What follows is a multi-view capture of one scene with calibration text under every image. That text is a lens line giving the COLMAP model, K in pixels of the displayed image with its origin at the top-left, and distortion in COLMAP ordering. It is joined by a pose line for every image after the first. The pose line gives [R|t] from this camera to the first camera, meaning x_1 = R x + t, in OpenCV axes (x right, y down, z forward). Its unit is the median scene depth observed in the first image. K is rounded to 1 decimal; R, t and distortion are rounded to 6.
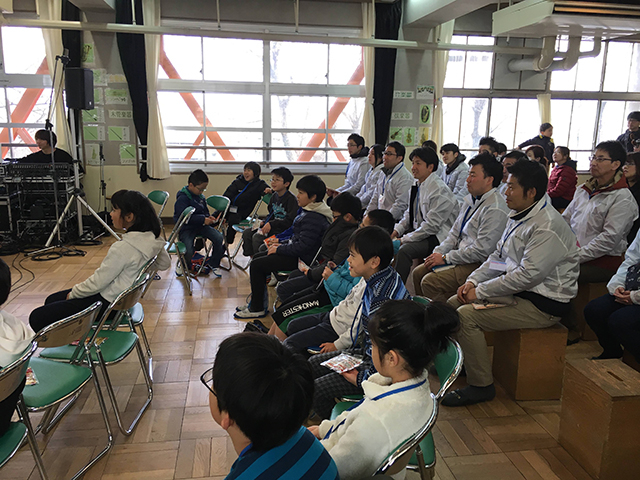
lens RADIAL K [[533.9, 0, 320.0], [0, 533.9, 240.0], [0, 0, 1]] dist [0.079621, -0.126983]
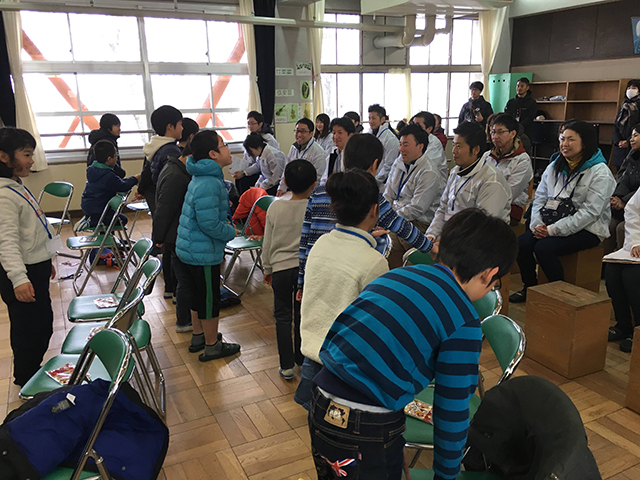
lens RADIAL K [[544.1, 0, 320.0], [0, 544.1, 240.0], [0, 0, 1]] dist [0.078954, -0.117736]
pose [[0.952790, -0.111442, 0.282440, -0.112198], [0.101558, 0.993600, 0.049445, 0.003699], [-0.286143, -0.018427, 0.958010, -0.026152]]
